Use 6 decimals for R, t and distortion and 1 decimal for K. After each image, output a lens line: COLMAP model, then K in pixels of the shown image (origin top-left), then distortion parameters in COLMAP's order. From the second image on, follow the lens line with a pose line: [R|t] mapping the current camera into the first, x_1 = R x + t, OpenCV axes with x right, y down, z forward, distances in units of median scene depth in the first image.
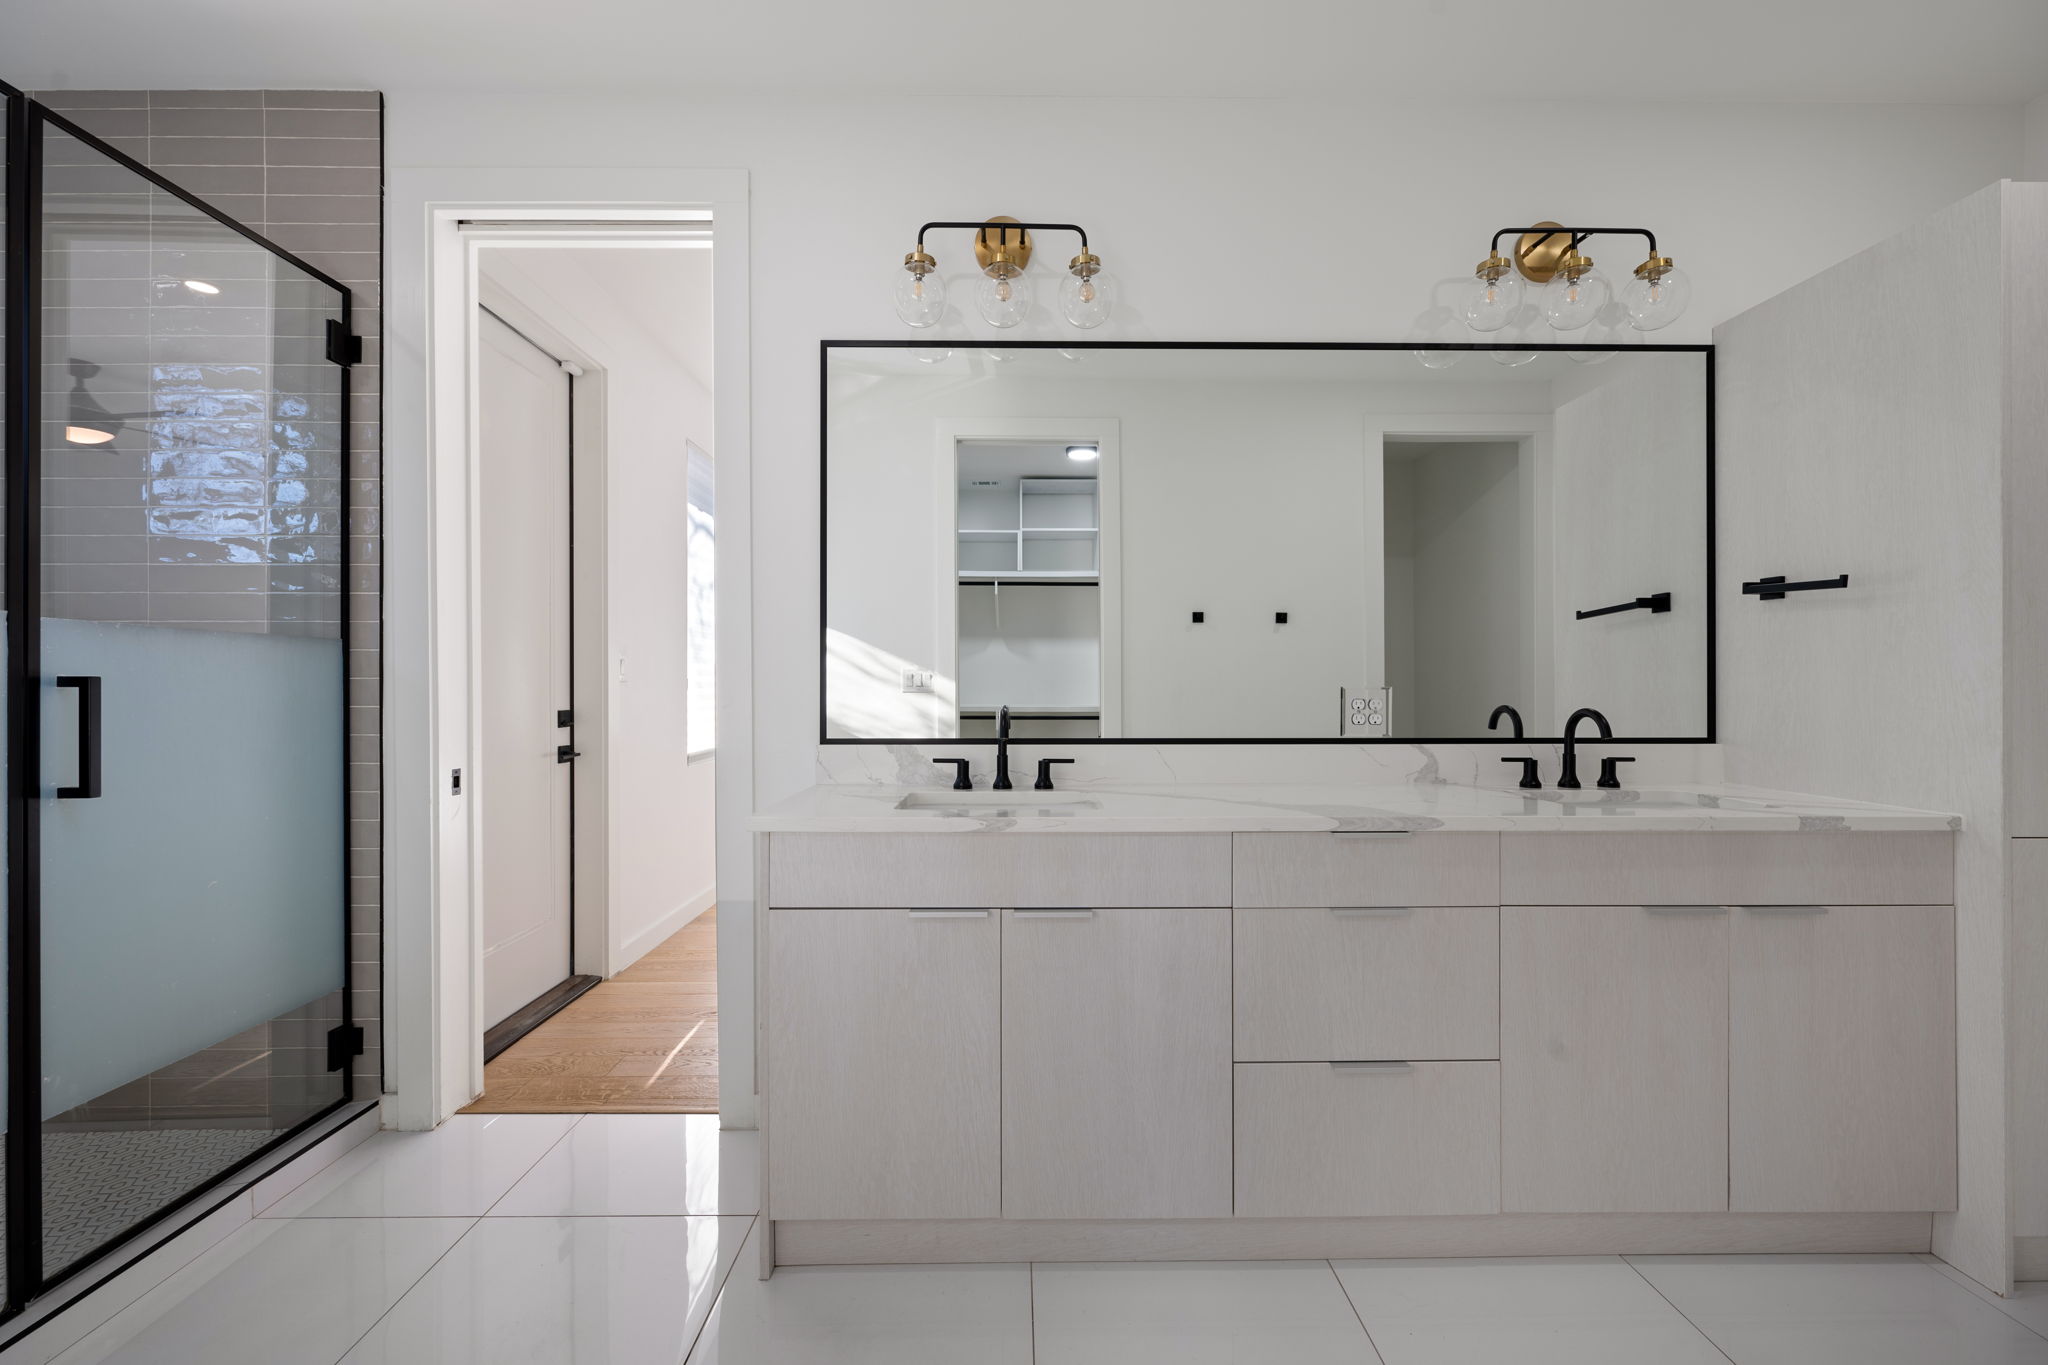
lens RADIAL K [[806.6, 0, 1020.5], [0, 806.6, 676.4], [0, 0, 1]] dist [-0.003720, 0.000050]
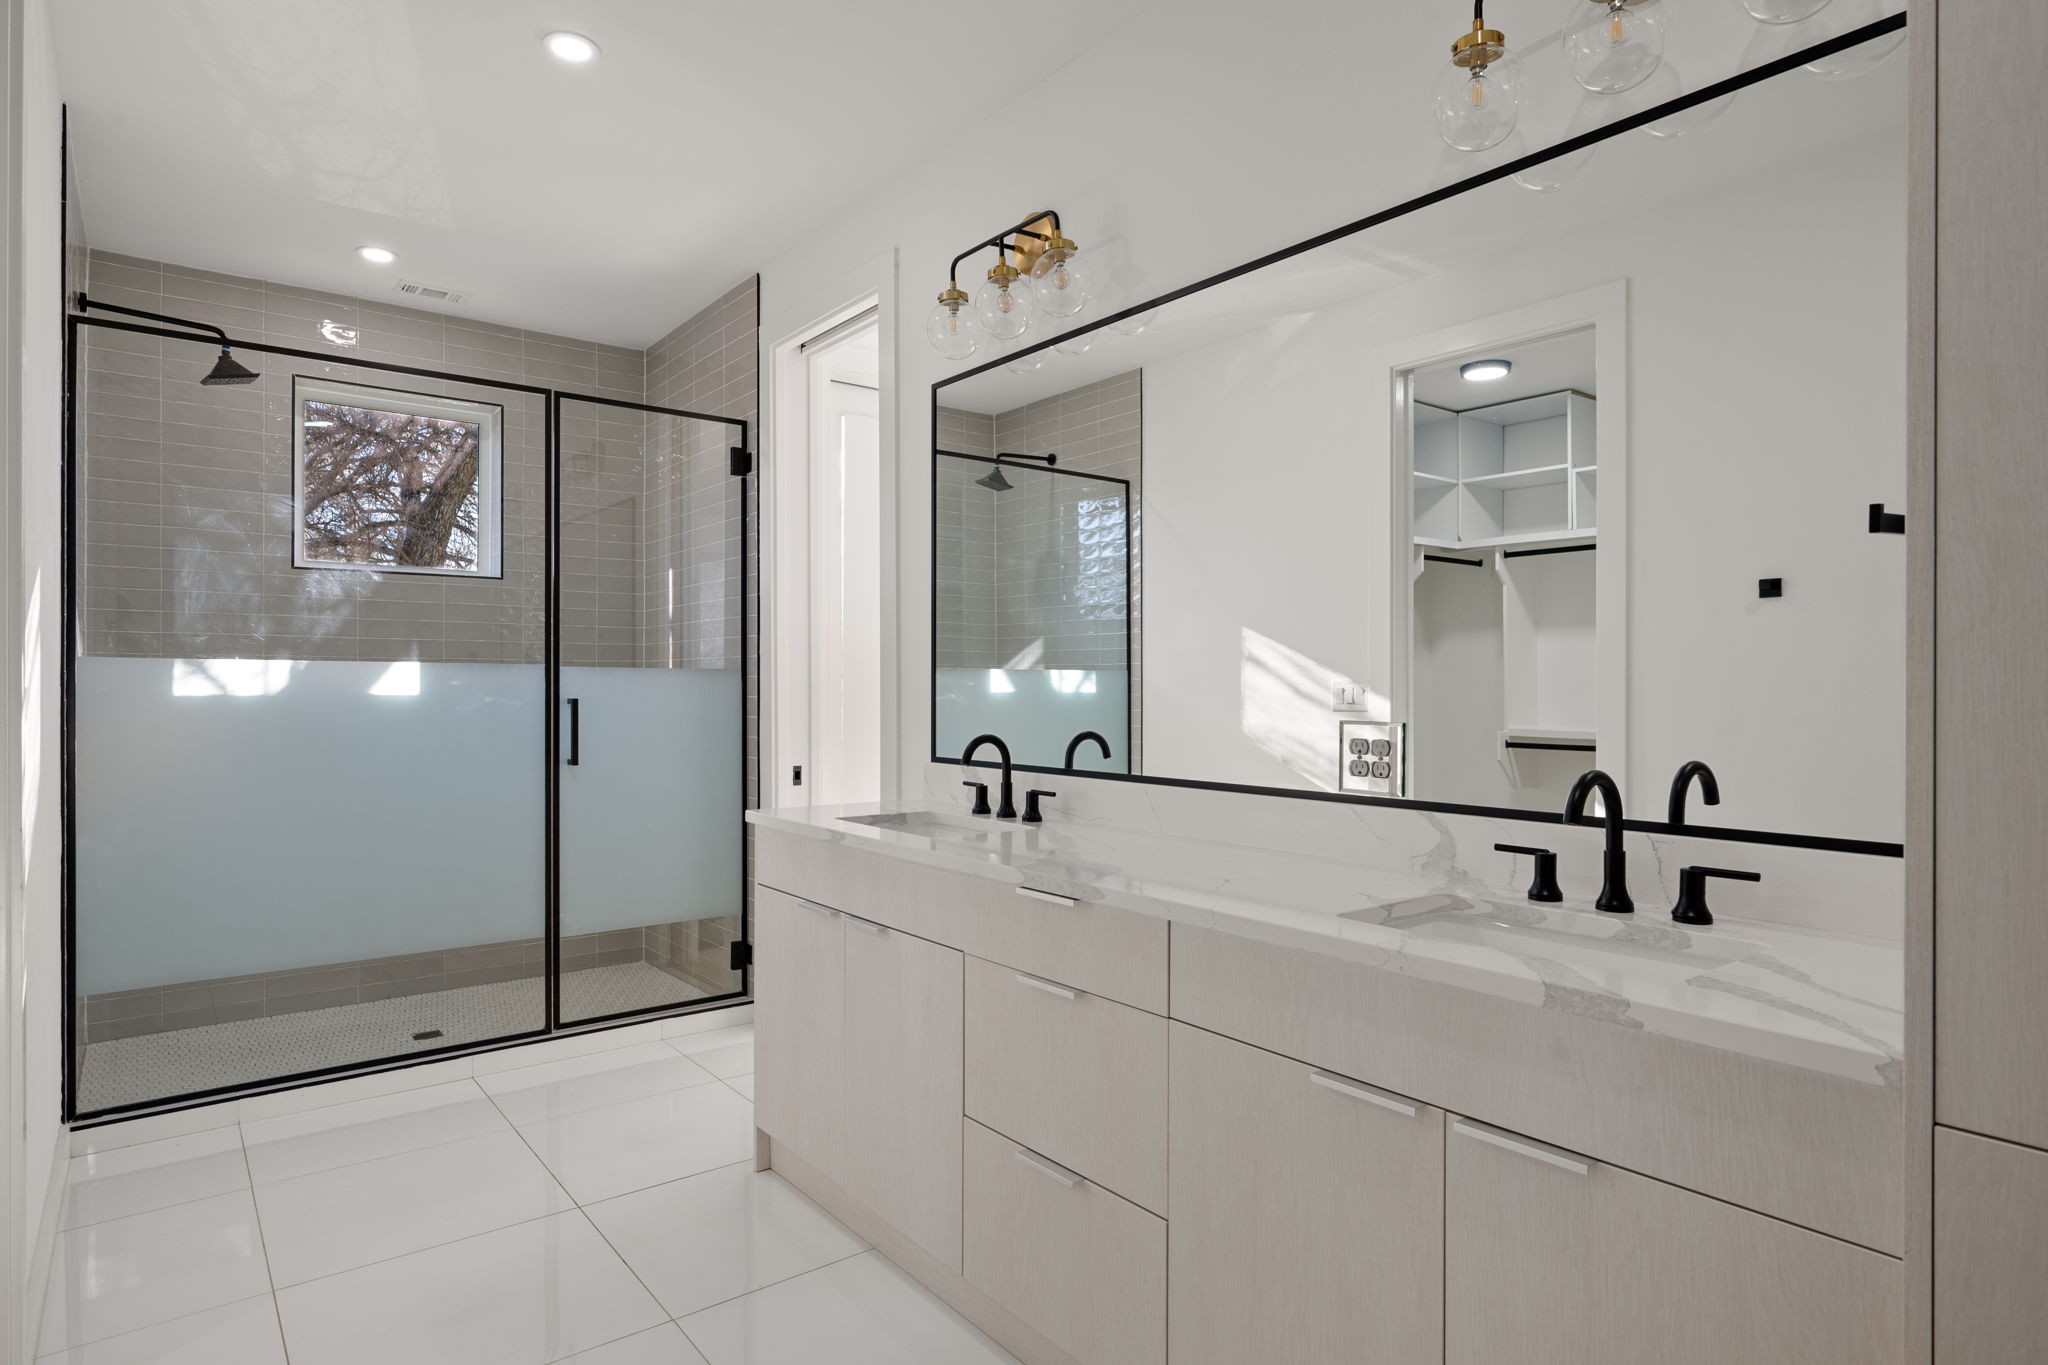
lens RADIAL K [[1109.2, 0, 1026.3], [0, 1109.2, 688.2], [0, 0, 1]] dist [-0.004221, -0.000070]
pose [[0.611355, 0.002104, -0.791354, 1.030197], [0.003901, 0.999976, 0.005672, -0.022917], [0.791347, -0.006555, 0.611332, 0.202693]]
